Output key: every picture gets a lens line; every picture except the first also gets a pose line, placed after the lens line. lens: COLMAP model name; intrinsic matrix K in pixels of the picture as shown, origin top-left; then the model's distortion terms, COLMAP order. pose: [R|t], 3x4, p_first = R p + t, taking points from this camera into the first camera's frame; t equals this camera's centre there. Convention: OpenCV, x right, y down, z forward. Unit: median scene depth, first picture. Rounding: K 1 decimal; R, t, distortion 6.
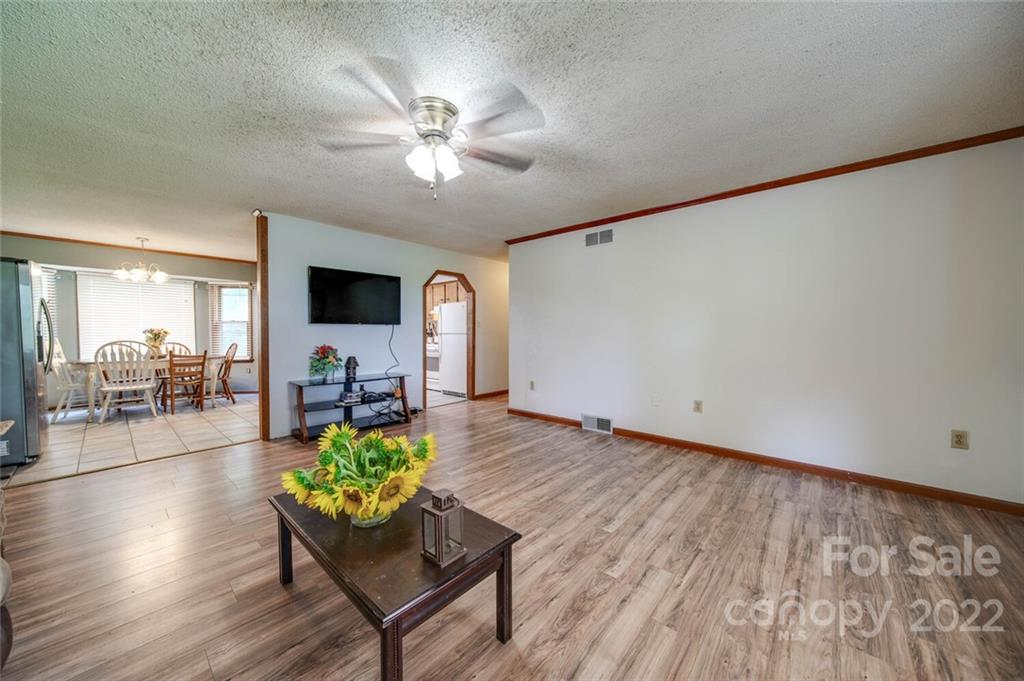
lens RADIAL K [[358.3, 0, 514.4], [0, 358.3, 341.1], [0, 0, 1]] dist [-0.000013, -0.001264]
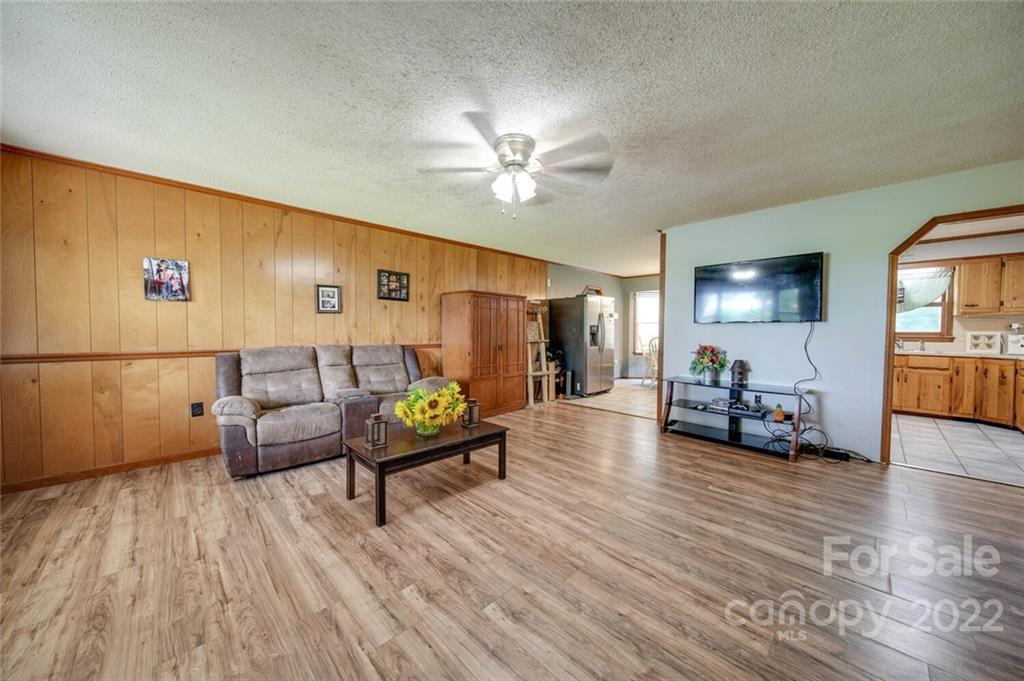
lens RADIAL K [[358.3, 0, 514.4], [0, 358.3, 341.1], [0, 0, 1]] dist [-0.000013, -0.001264]
pose [[-0.073097, 0.029748, -0.996881, 0.593168], [-0.029993, 0.999037, 0.032011, -0.018250], [0.996874, 0.032240, -0.072134, 0.673327]]
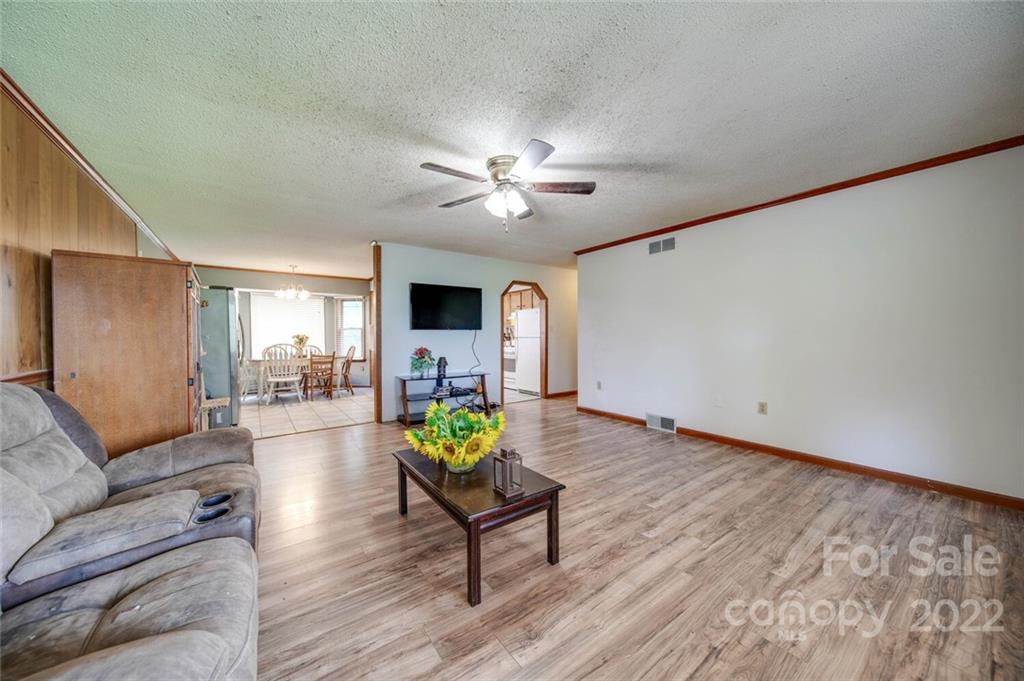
lens RADIAL K [[358.3, 0, 514.4], [0, 358.3, 341.1], [0, 0, 1]] dist [-0.000013, -0.001264]
pose [[0.976037, -0.002297, -0.217594, 0.050375], [-0.000029, 0.999943, -0.010684, 0.003890], [0.217606, 0.010435, 0.975981, -0.145138]]
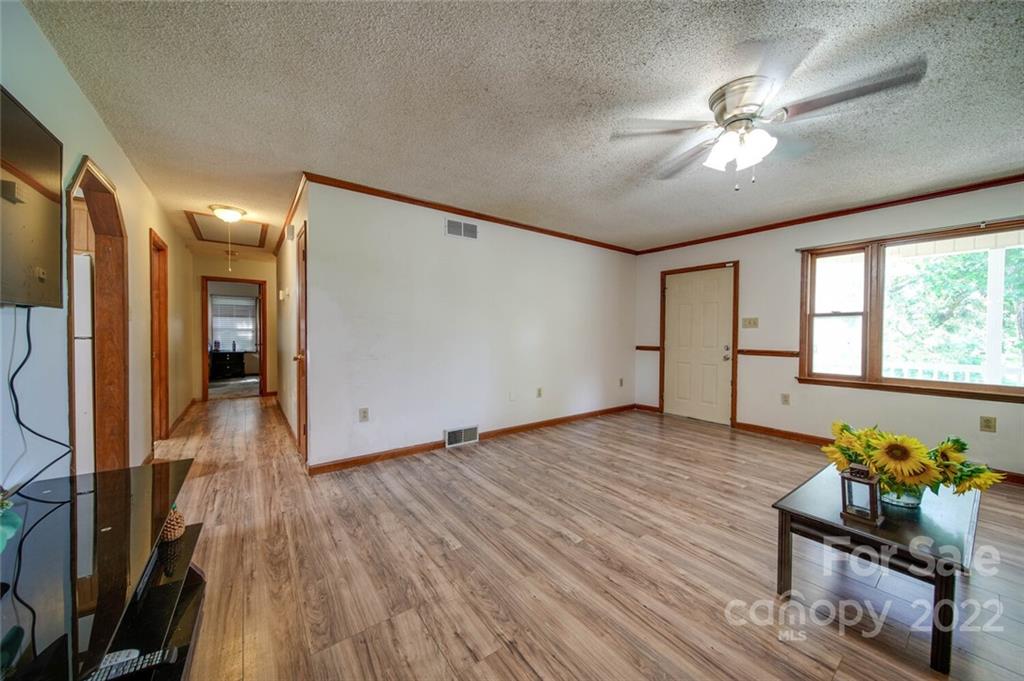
lens RADIAL K [[358.3, 0, 514.4], [0, 358.3, 341.1], [0, 0, 1]] dist [-0.000013, -0.001264]
pose [[0.206282, -0.020642, 0.978275, -0.759308], [0.021304, 0.999635, 0.016600, -0.023443], [-0.978261, 0.017417, 0.206646, 0.842554]]
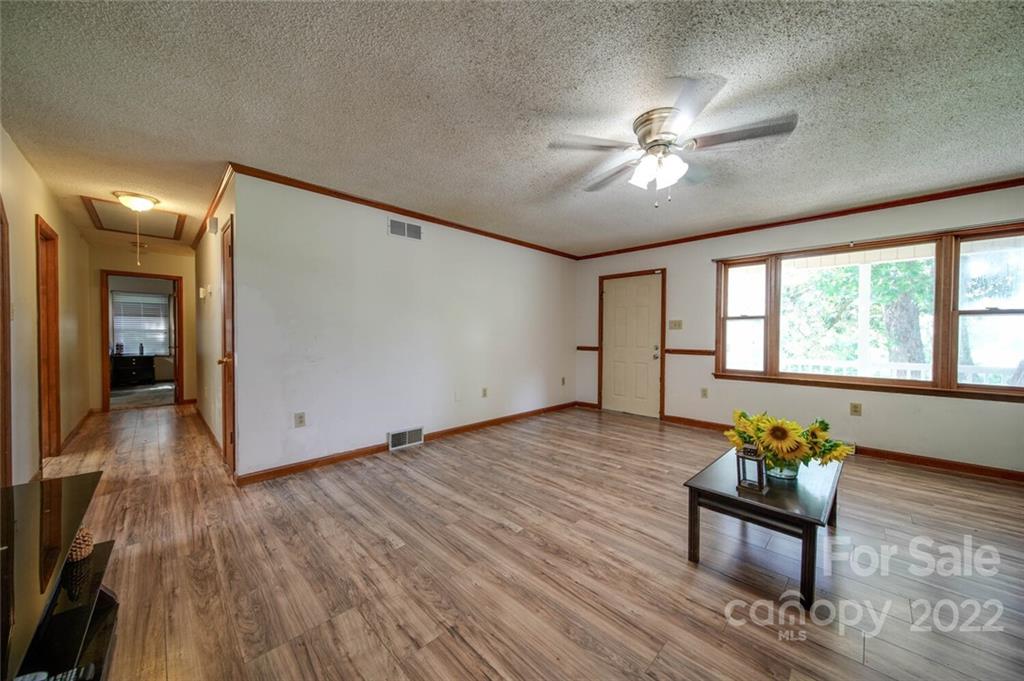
lens RADIAL K [[358.3, 0, 514.4], [0, 358.3, 341.1], [0, 0, 1]] dist [-0.000013, -0.001264]
pose [[0.062907, -0.018157, 0.997854, -0.785792], [0.022794, 0.999600, 0.016752, -0.023137], [-0.997759, 0.021691, 0.063295, 0.827984]]
